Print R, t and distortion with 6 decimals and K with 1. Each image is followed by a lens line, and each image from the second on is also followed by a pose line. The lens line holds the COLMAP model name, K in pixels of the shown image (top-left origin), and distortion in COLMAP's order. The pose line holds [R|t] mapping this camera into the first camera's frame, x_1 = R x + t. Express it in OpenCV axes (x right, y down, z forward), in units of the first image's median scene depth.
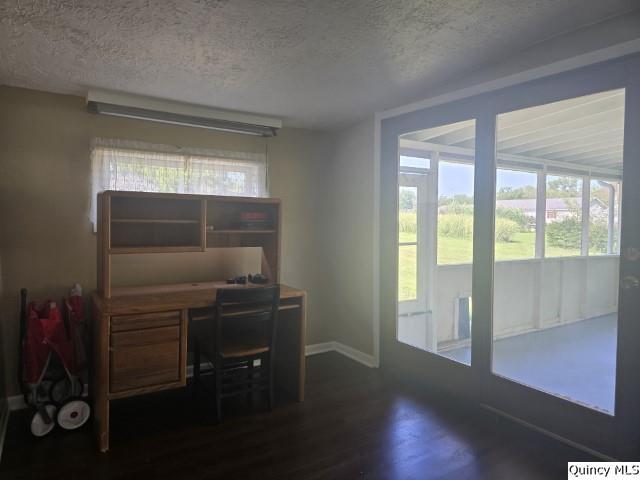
lens RADIAL K [[435.3, 0, 319.2], [0, 435.3, 236.6], [0, 0, 1]] dist [0.048802, -0.024259]
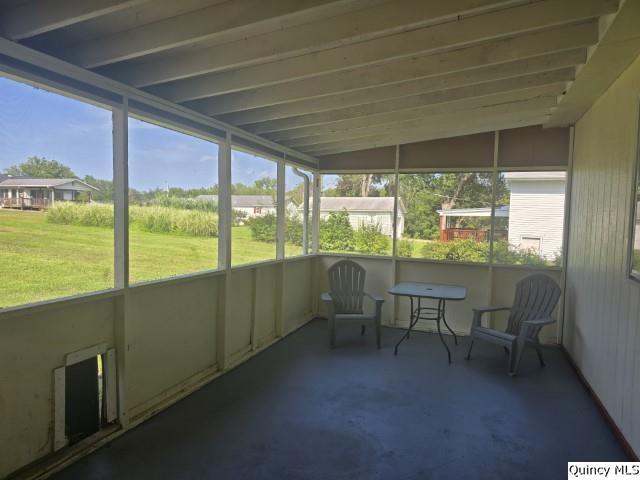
lens RADIAL K [[435.3, 0, 319.9], [0, 435.3, 241.3], [0, 0, 1]] dist [0.048802, -0.024259]
pose [[0.810808, -0.022689, 0.584872, 0.183849], [0.008065, 0.999587, 0.027597, -0.009312], [-0.585256, -0.017659, 0.810656, 0.295767]]
